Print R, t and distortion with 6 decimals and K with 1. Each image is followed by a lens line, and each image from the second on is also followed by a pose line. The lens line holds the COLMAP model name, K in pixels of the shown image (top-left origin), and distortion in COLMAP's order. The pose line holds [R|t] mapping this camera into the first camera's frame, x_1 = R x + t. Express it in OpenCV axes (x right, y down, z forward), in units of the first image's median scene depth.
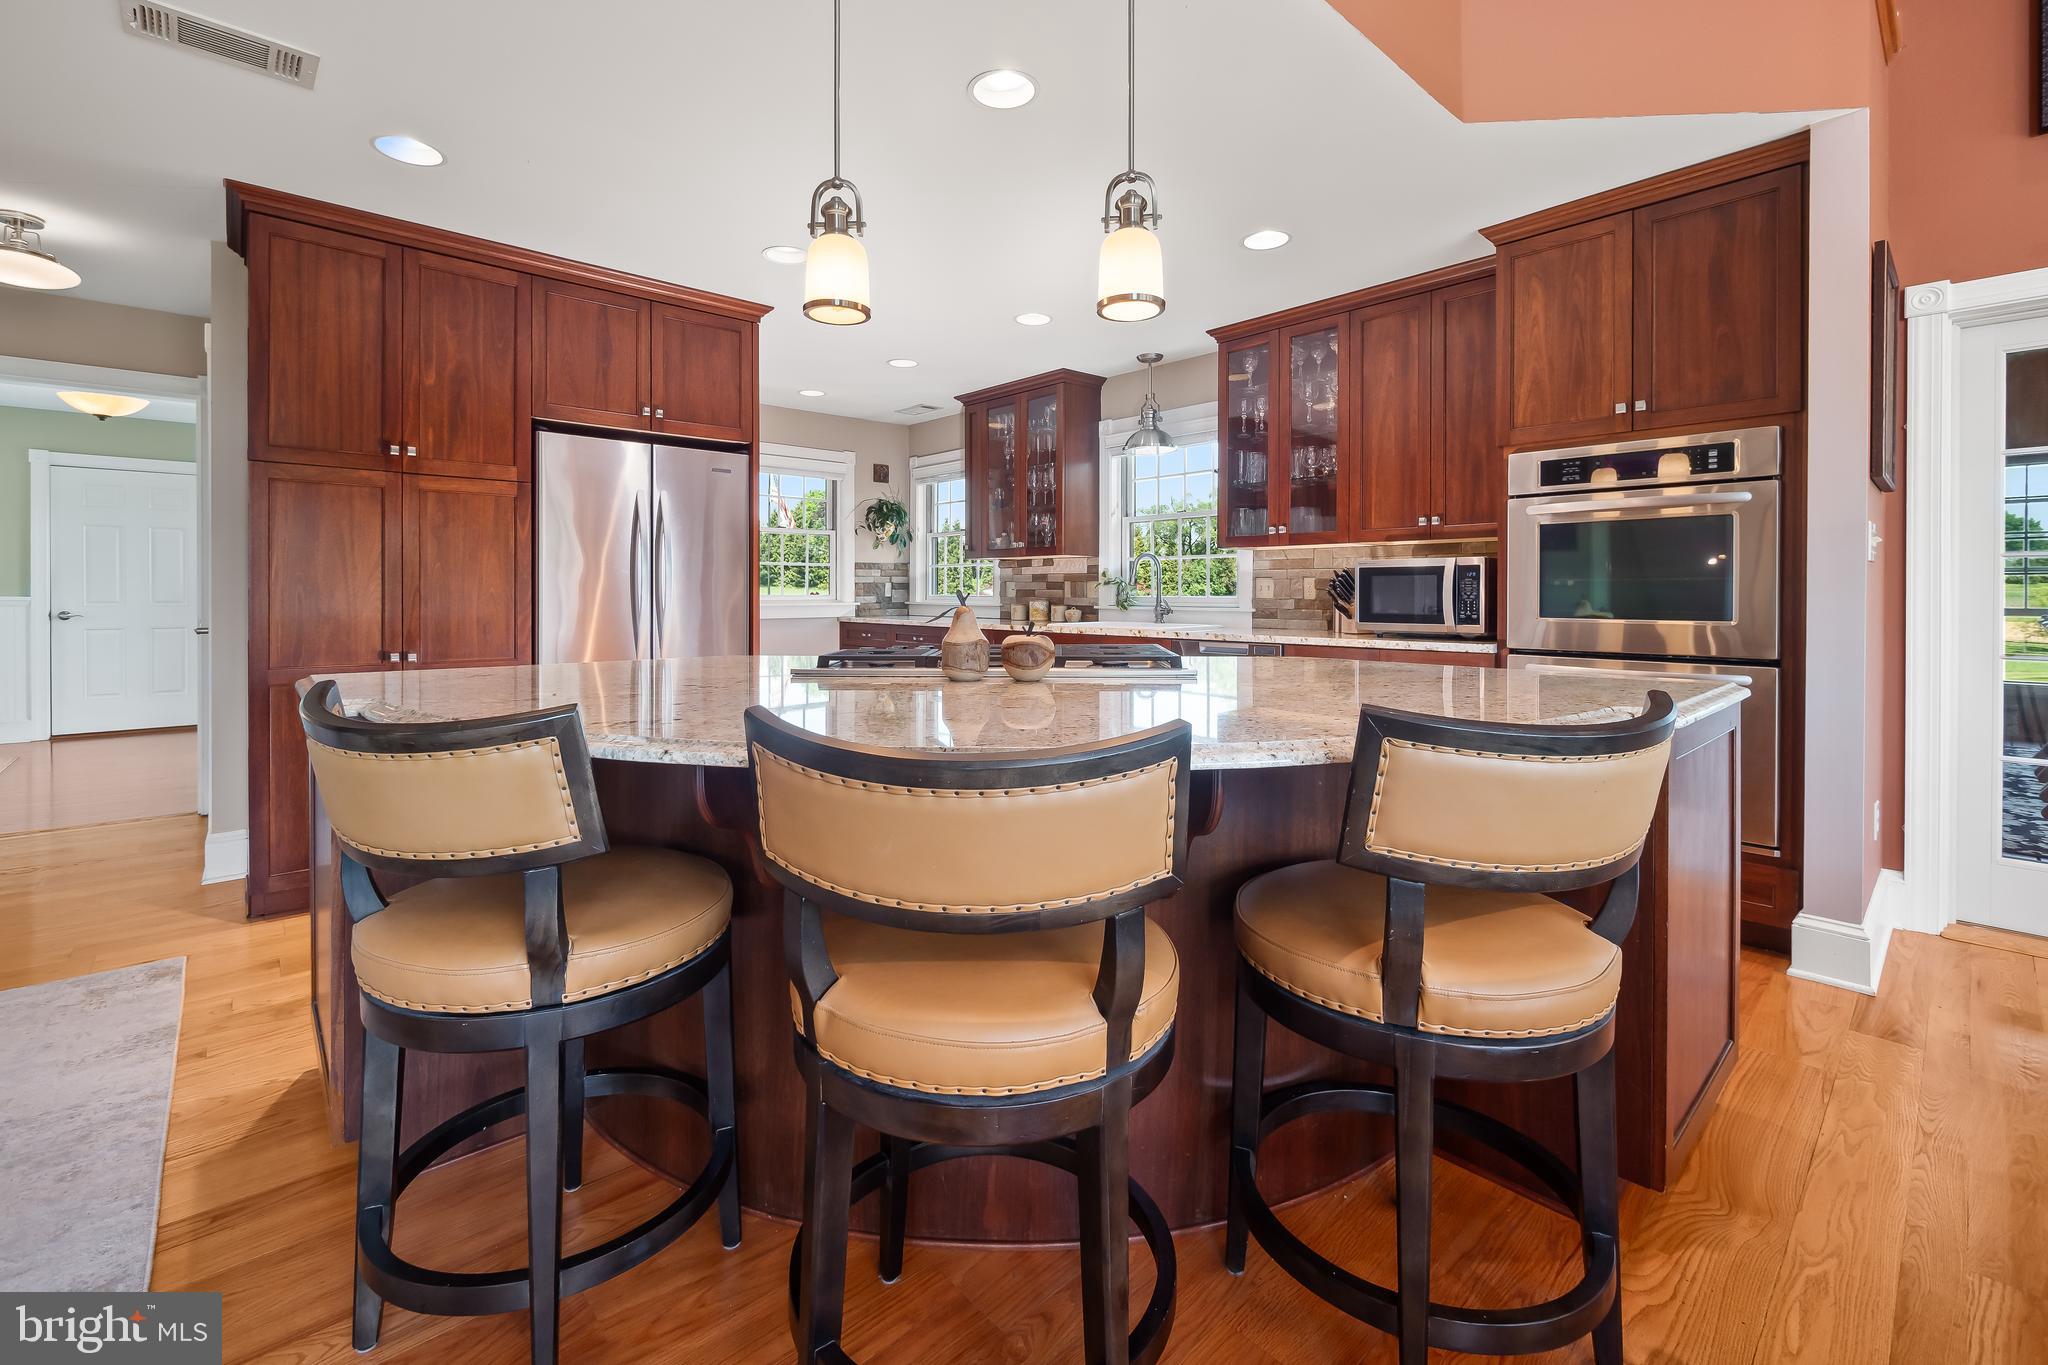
lens RADIAL K [[866.6, 0, 1023.9], [0, 866.6, 597.7], [0, 0, 1]] dist [-0.006276, 0.001034]
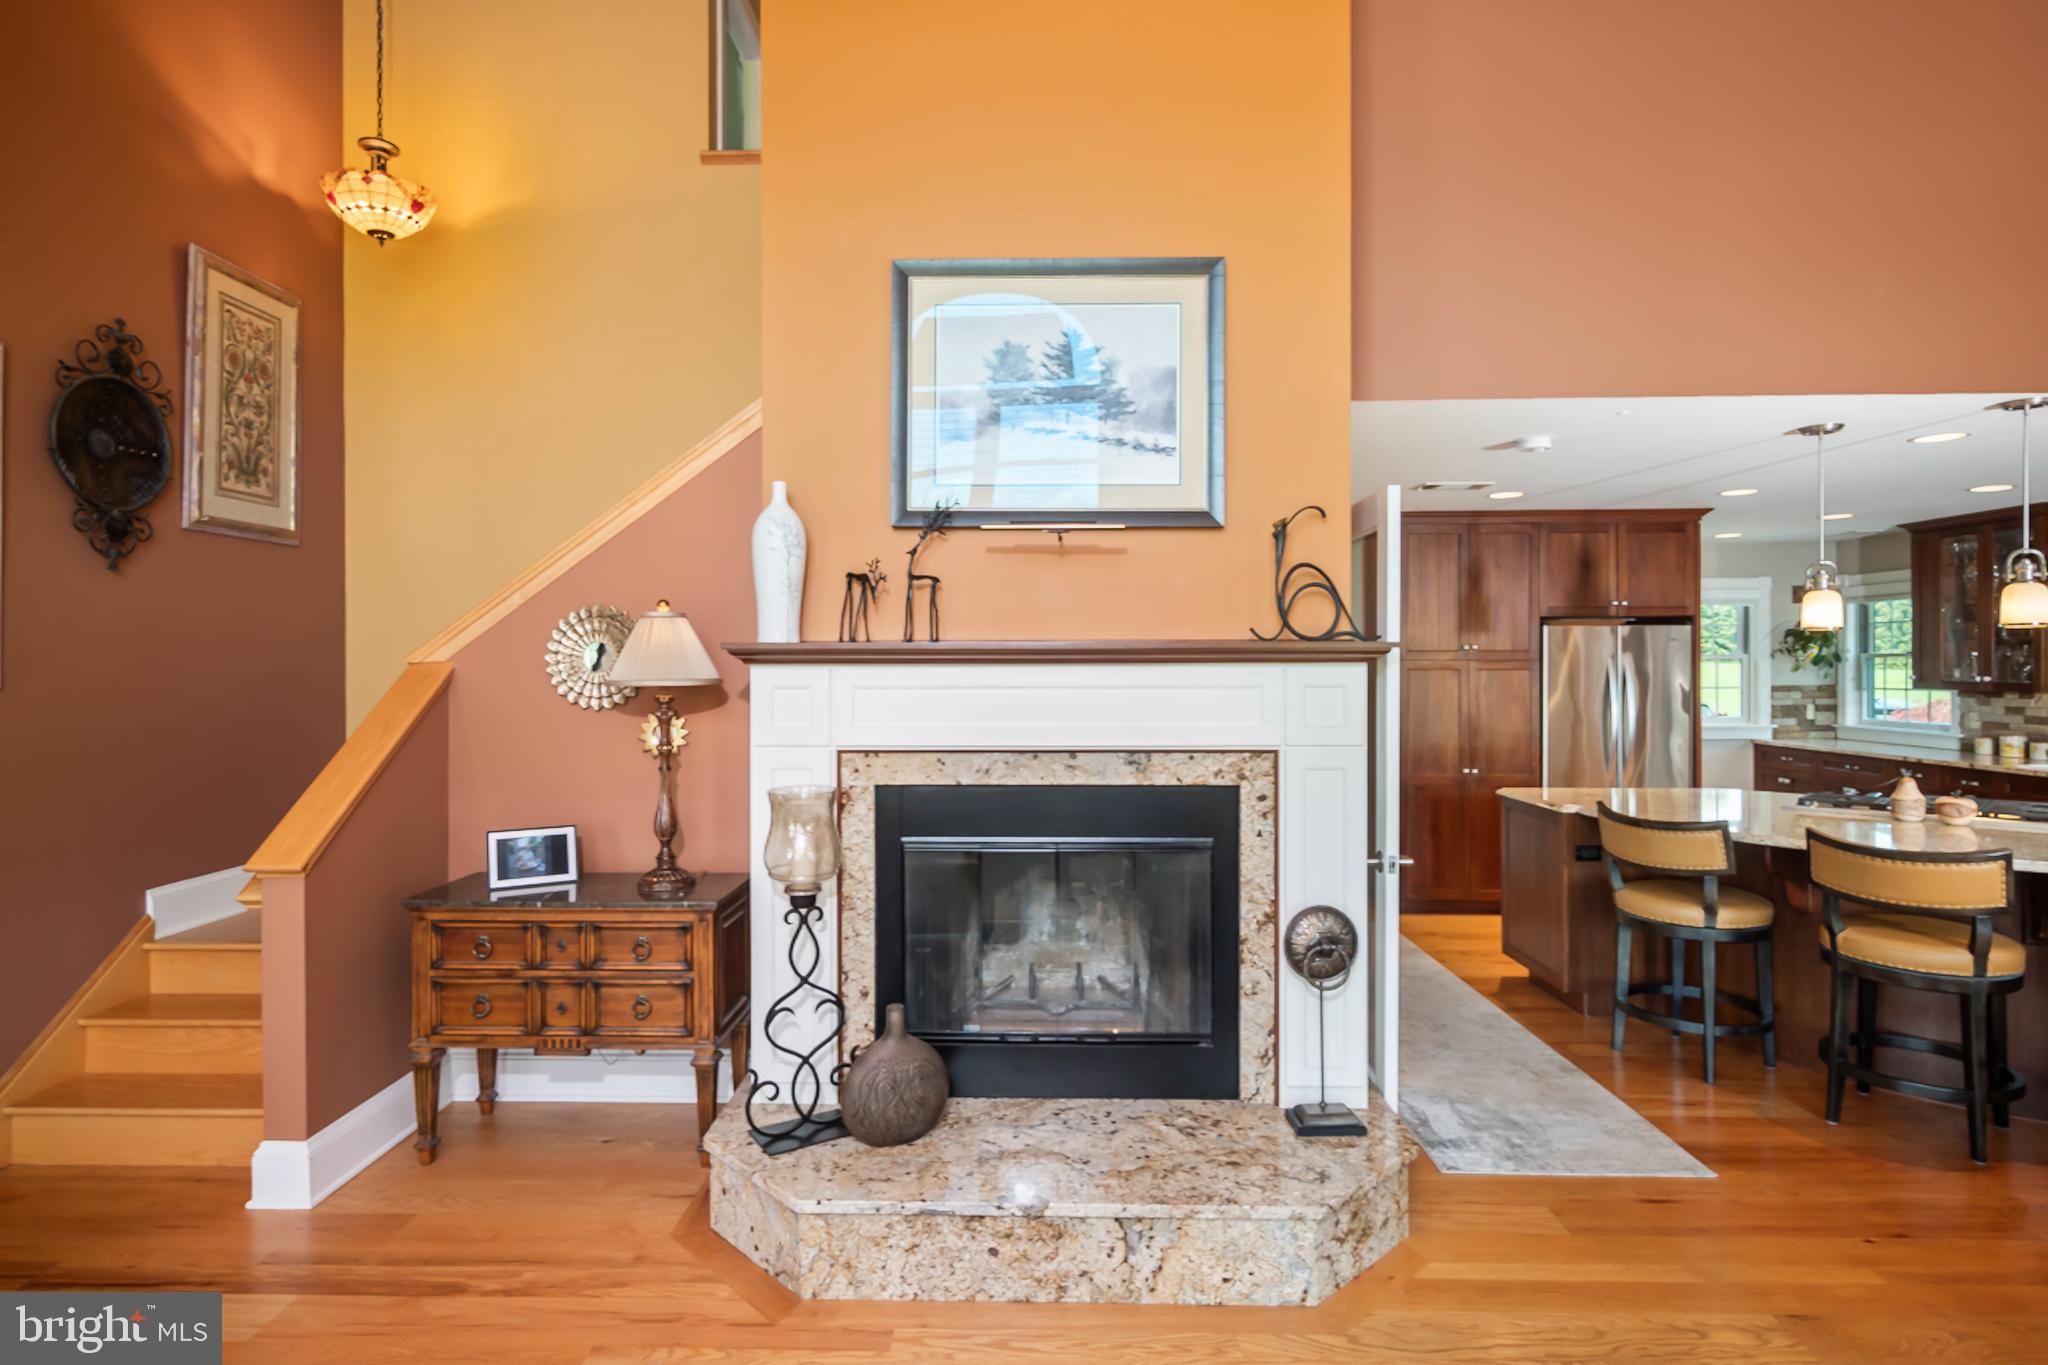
lens RADIAL K [[1072.4, 0, 996.4], [0, 1072.4, 668.2], [0, 0, 1]] dist [-0.007229, 0.001200]
pose [[0.710617, -0.002645, -0.703574, 0.084868], [0.003236, 0.999995, -0.000491, -0.131223], [0.703572, -0.001928, 0.710622, -1.094809]]
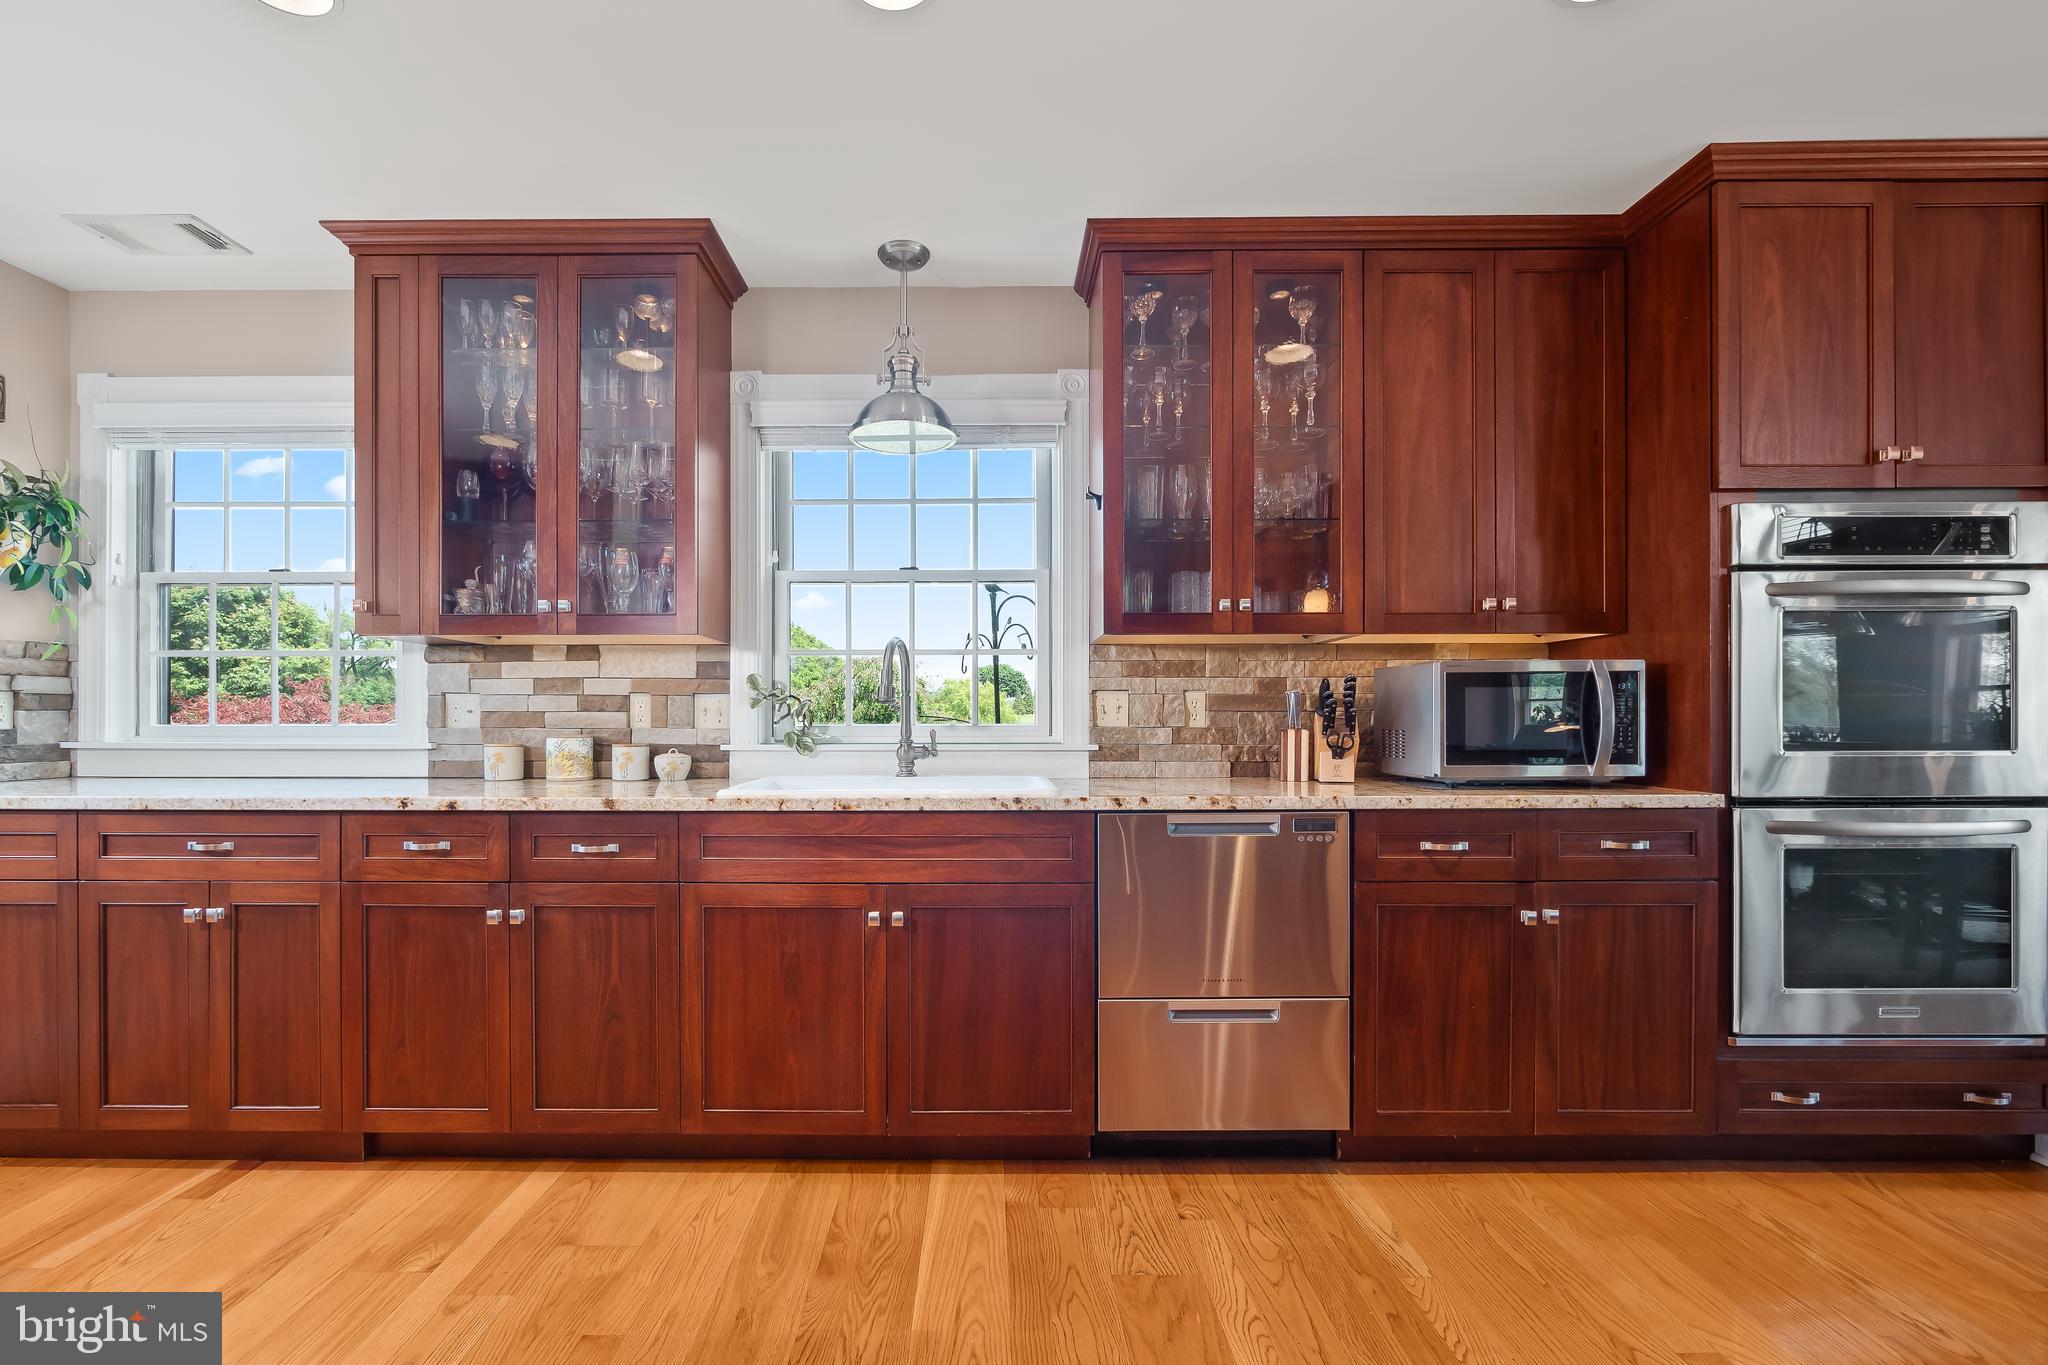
lens RADIAL K [[866.6, 0, 922.1], [0, 866.6, 720.3], [0, 0, 1]] dist [-0.006276, 0.001034]
pose [[0.683262, -0.000308, 0.730173, -0.334587], [0.007004, 0.999957, -0.006132, -0.001153], [-0.730140, 0.009304, 0.683234, 0.992059]]
